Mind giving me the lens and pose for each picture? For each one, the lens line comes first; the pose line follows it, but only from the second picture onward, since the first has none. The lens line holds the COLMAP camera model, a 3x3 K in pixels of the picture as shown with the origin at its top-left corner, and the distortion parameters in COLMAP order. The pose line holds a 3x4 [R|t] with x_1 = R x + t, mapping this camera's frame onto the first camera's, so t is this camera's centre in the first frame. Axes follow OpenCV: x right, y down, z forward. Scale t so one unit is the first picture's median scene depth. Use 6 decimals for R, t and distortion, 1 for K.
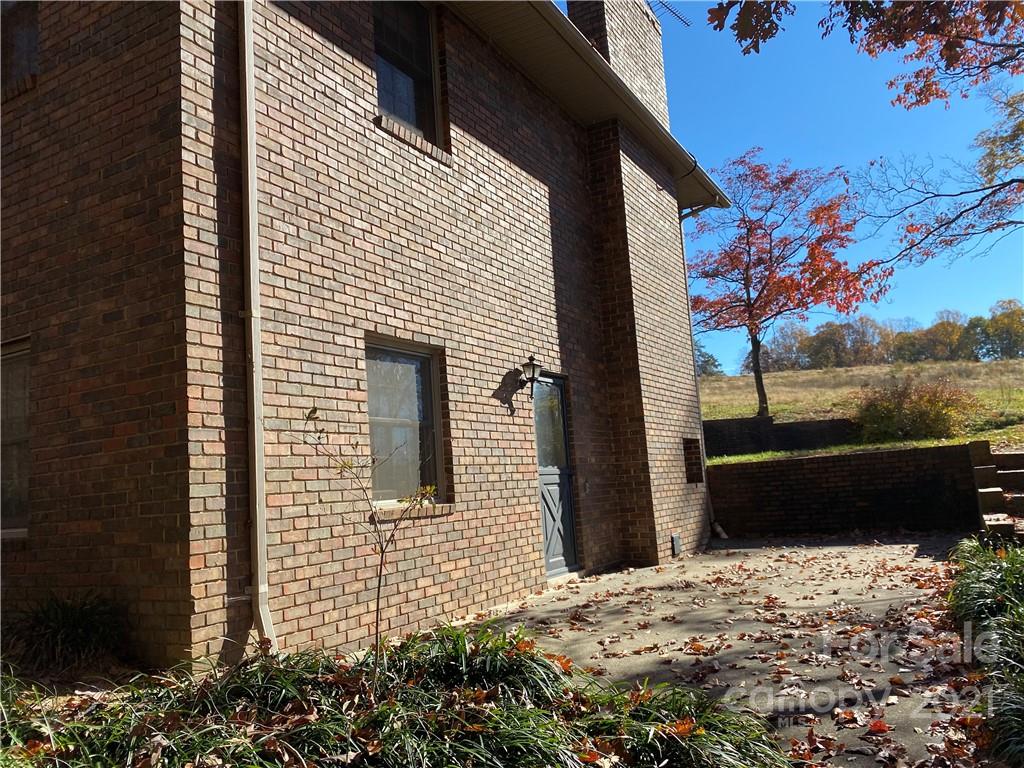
lens RADIAL K [[779.3, 0, 489.4], [0, 779.3, 386.4], [0, 0, 1]] dist [0.106229, -0.137187]
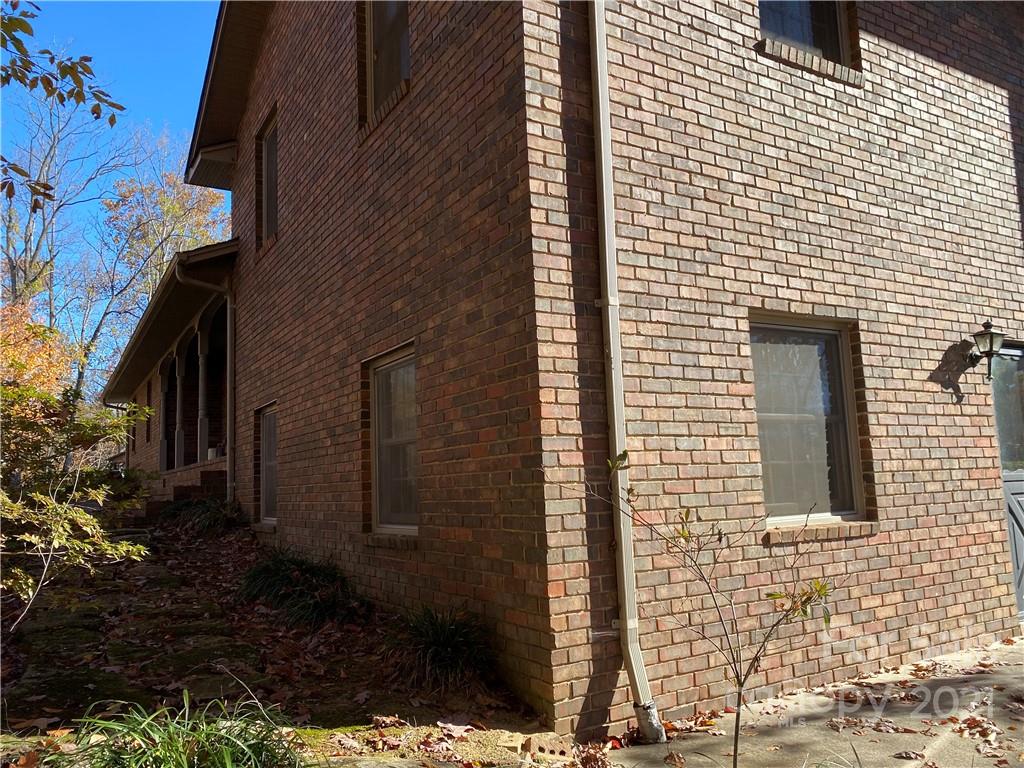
lens RADIAL K [[785.9, 0, 522.1], [0, 785.9, 398.7], [0, 0, 1]] dist [0.032936, -0.019113]
pose [[0.890943, -0.025683, -0.453389, 0.000036], [0.047246, 0.998224, 0.036294, -0.018377], [0.451652, -0.053757, 0.890573, 0.161744]]
